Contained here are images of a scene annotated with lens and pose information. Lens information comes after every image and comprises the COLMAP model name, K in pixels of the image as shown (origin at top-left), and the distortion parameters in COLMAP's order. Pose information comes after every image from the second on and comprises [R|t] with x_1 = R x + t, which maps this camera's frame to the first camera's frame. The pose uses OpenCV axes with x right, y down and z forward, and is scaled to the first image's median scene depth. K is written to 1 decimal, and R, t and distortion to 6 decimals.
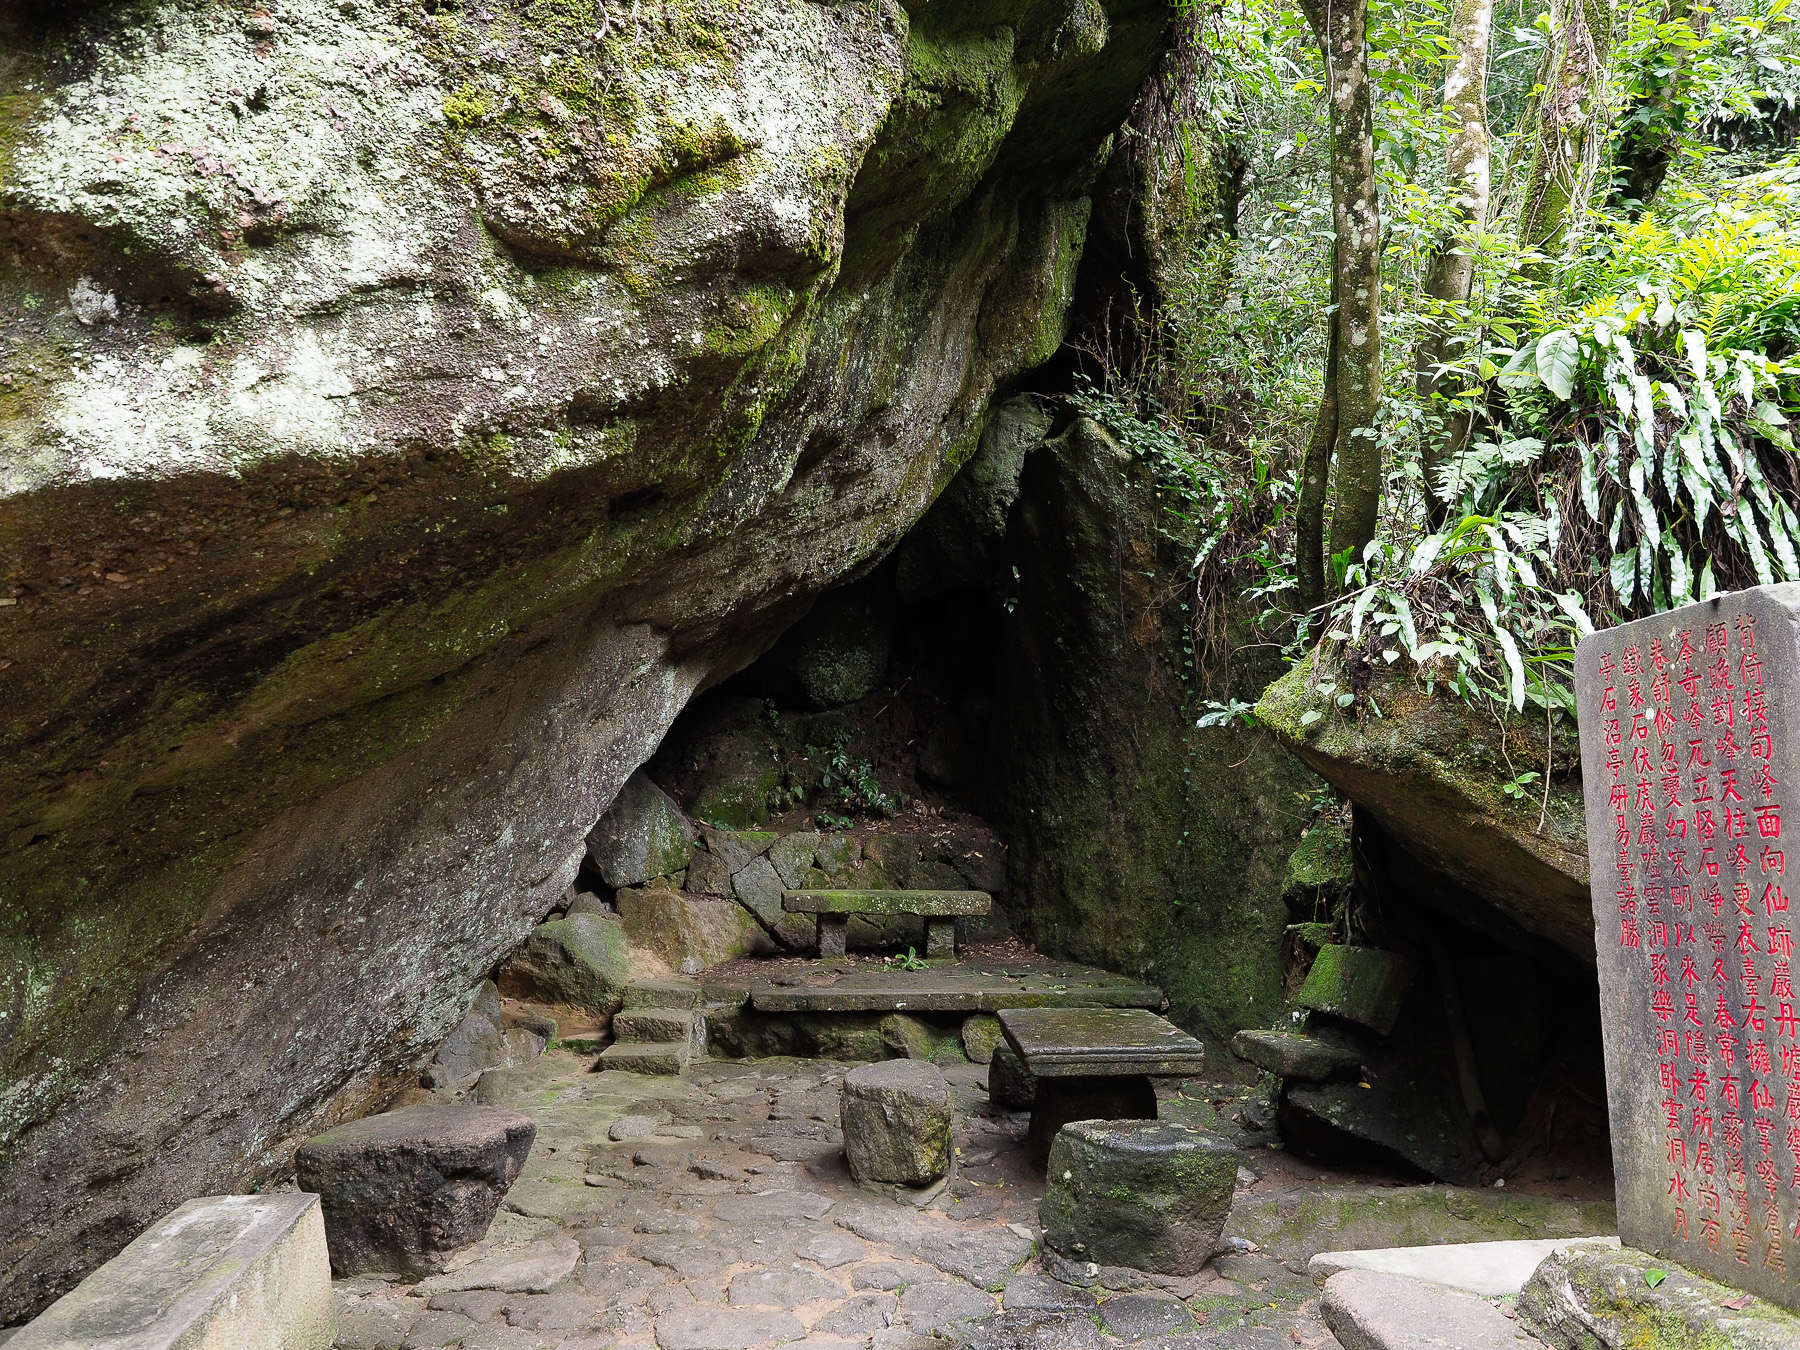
lens RADIAL K [[1293.2, 0, 898.0], [0, 1293.2, 676.0], [0, 0, 1]] dist [-0.008797, -0.007516]
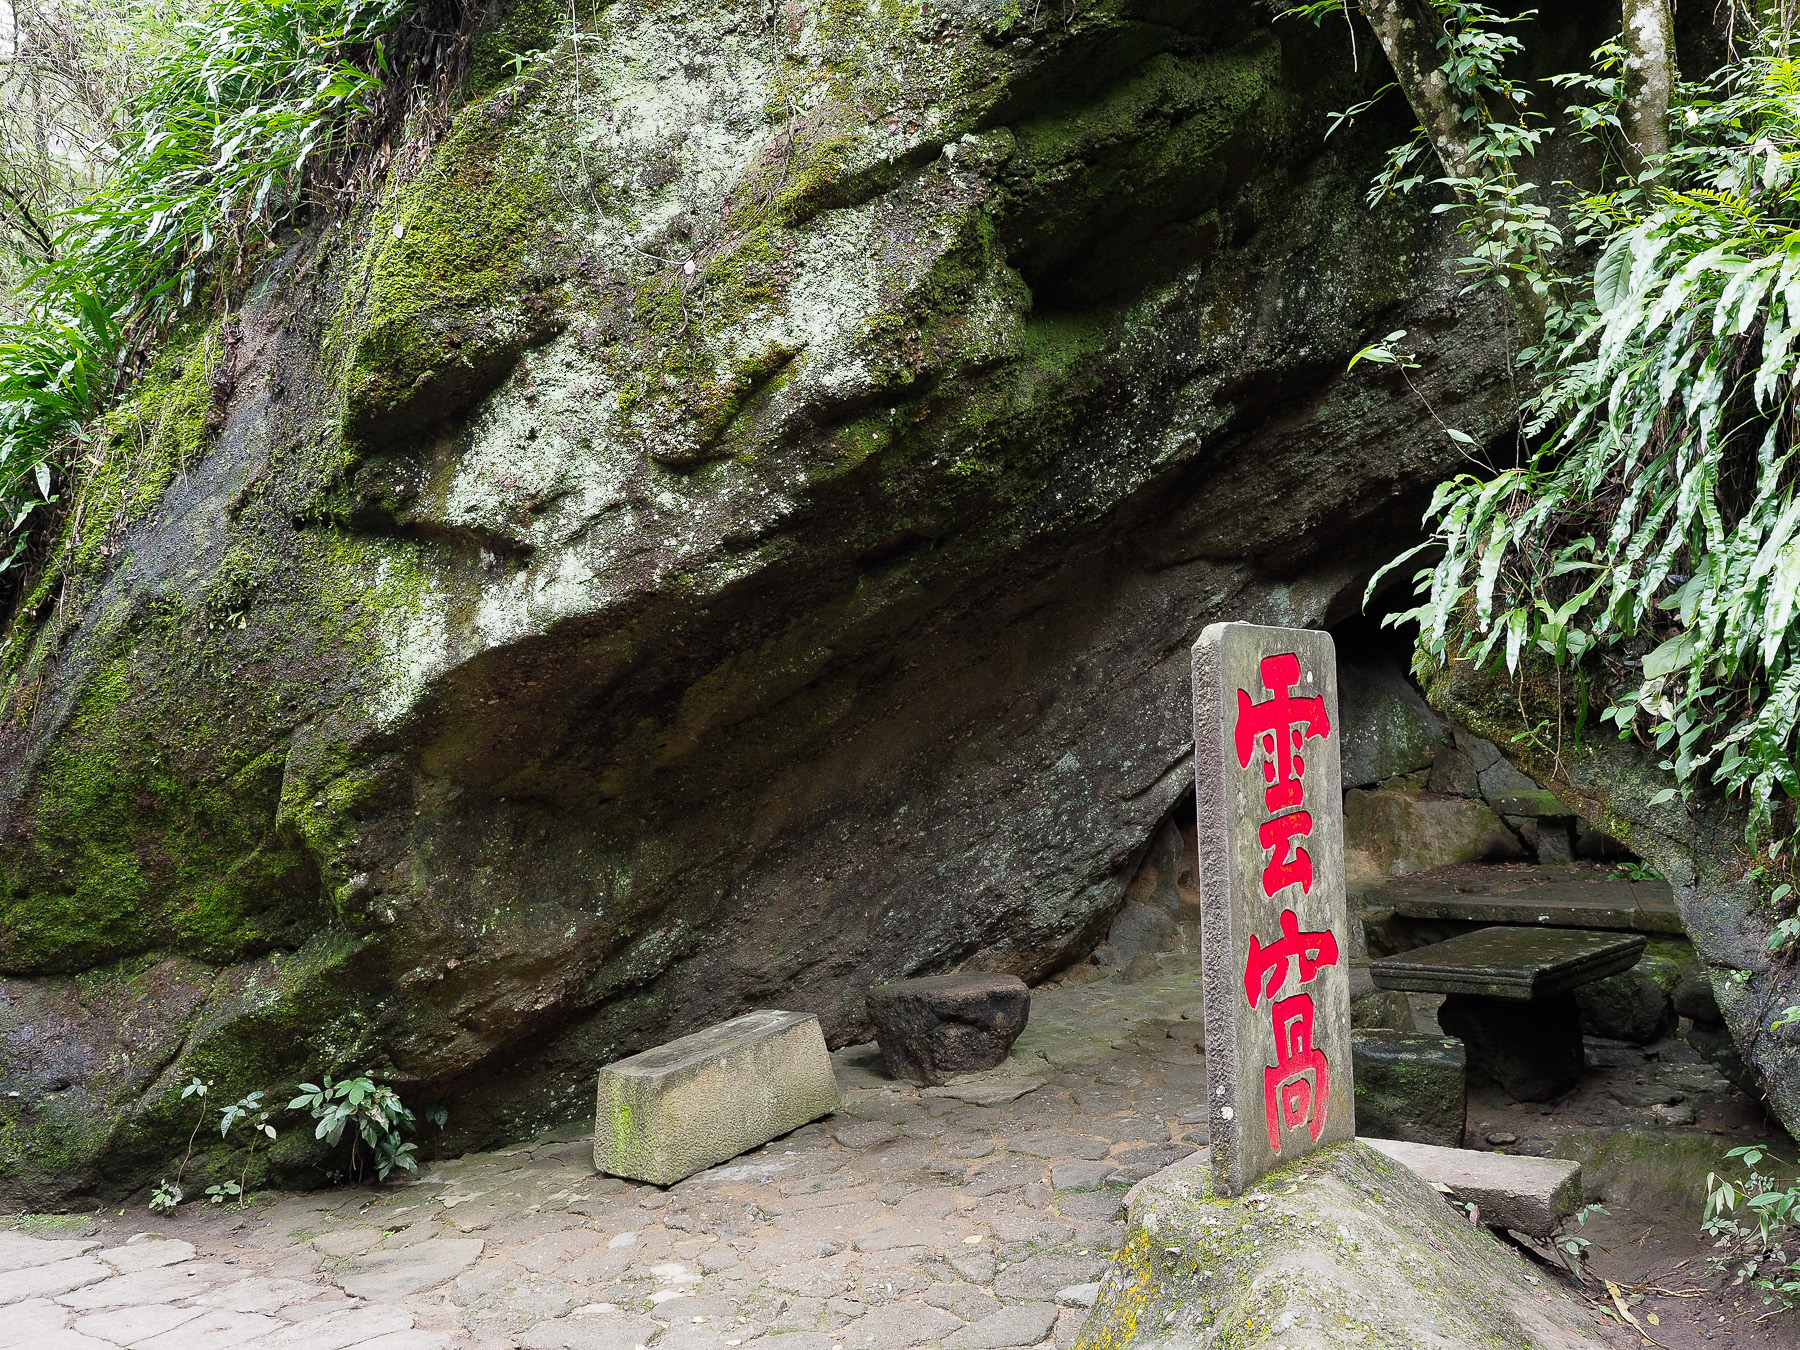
lens RADIAL K [[1576.7, 0, 900.4], [0, 1576.7, 680.0], [0, 0, 1]] dist [0.003942, -0.009415]
pose [[0.702239, -0.053810, -0.709905, 1.332164], [0.136858, 0.988745, 0.060435, -0.131169], [0.698663, -0.139596, 0.701700, -0.278131]]
